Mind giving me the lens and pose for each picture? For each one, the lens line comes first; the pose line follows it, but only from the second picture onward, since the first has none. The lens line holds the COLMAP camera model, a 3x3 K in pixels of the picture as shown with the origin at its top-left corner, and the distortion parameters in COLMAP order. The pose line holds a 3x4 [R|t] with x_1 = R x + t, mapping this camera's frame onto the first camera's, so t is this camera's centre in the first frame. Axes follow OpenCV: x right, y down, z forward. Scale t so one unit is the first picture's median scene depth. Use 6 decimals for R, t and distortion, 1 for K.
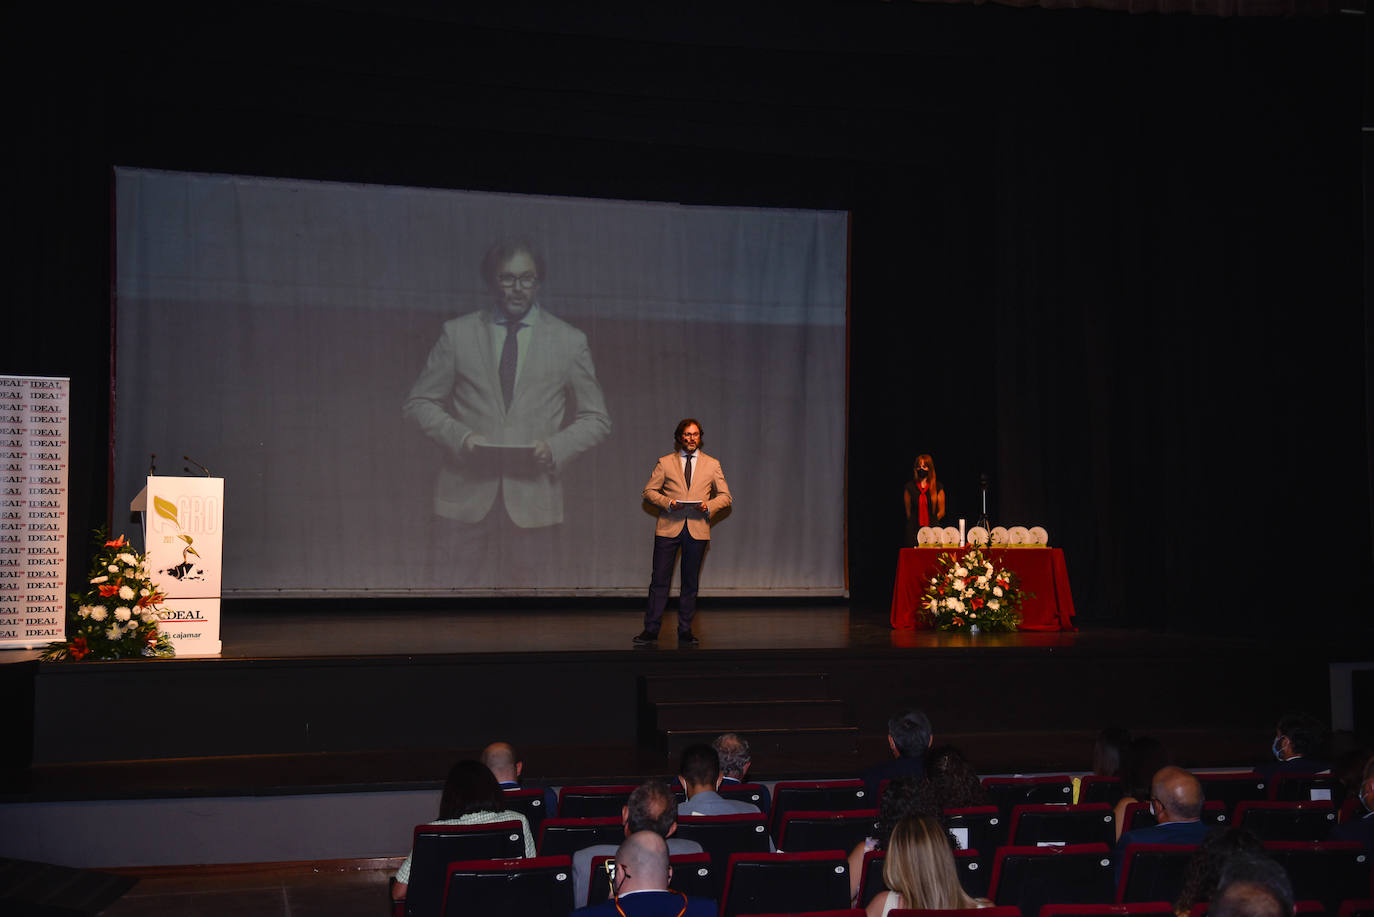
lens RADIAL K [[1998.1, 0, 687.0], [0, 1998.1, 458.5], [0, 0, 1]] dist [0.299830, 0.036650]
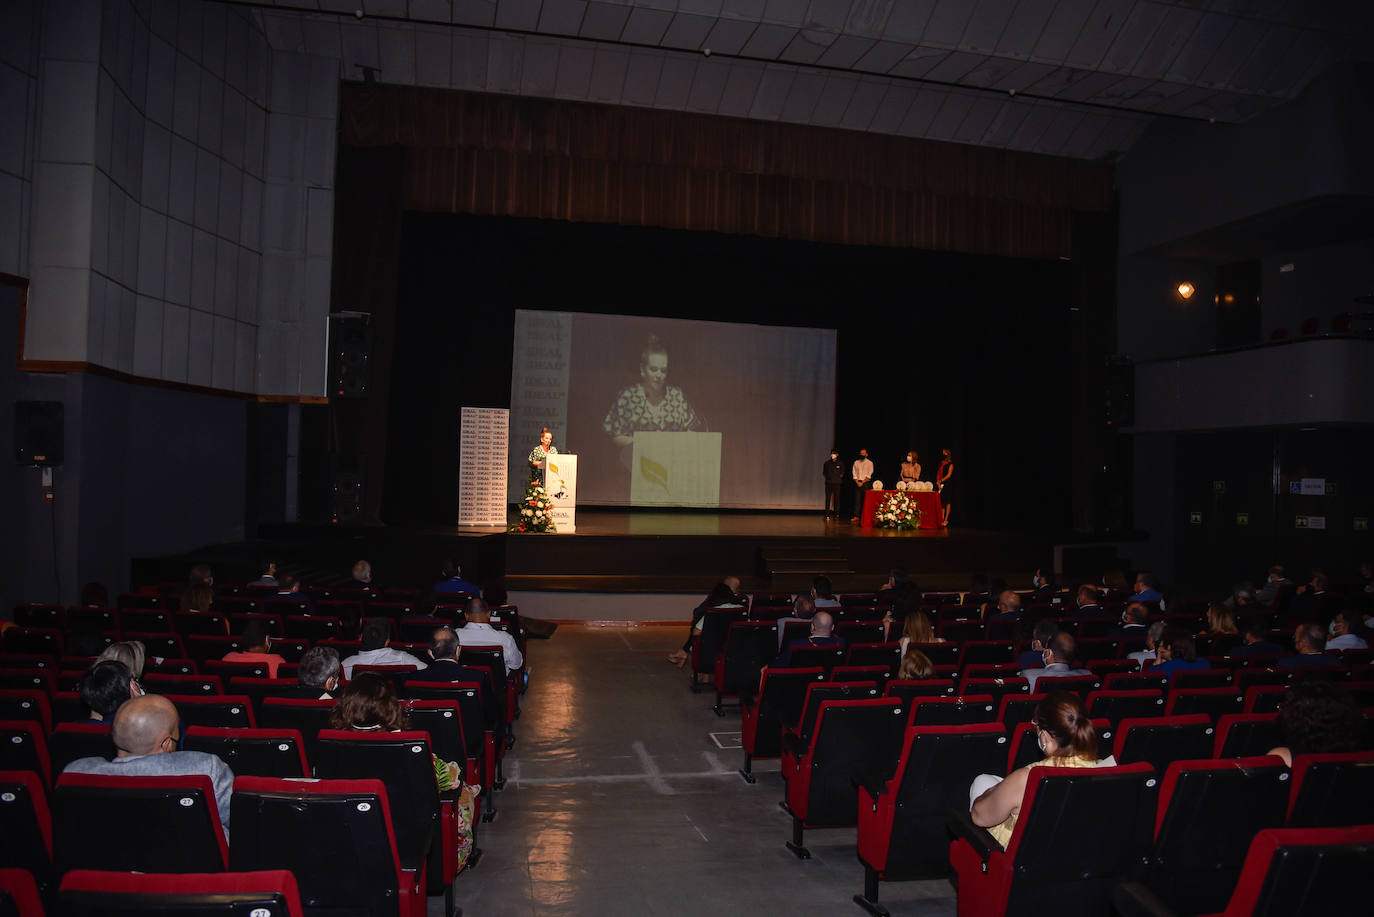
lens RADIAL K [[1016.0, 0, 687.0], [0, 1016.0, 458.5], [0, 0, 1]] dist [-0.114956, 0.077854]
pose [[0.999219, 0.021003, -0.033469, -0.062945], [-0.020081, 0.999416, 0.027645, -0.019725], [0.034030, -0.026952, 0.999057, -0.129789]]
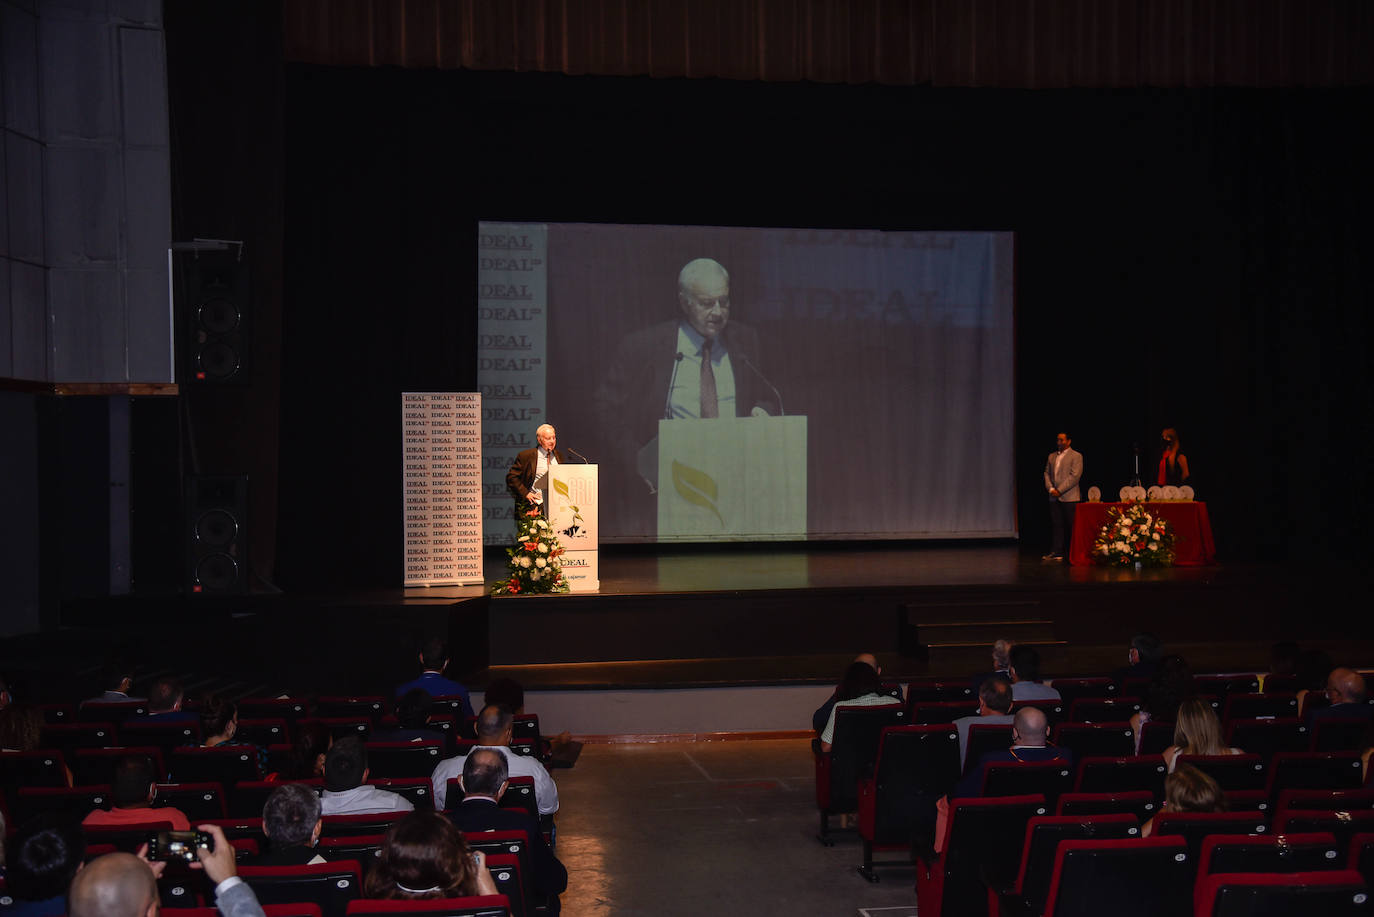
lens RADIAL K [[1751.5, 0, 687.0], [0, 1751.5, 458.5], [0, 0, 1]] dist [0.188100, 0.056143]
pose [[0.997650, -0.016637, -0.066470, -0.082265], [0.018655, 0.999380, 0.029846, -0.027985], [0.065932, -0.031016, 0.997342, -0.189492]]
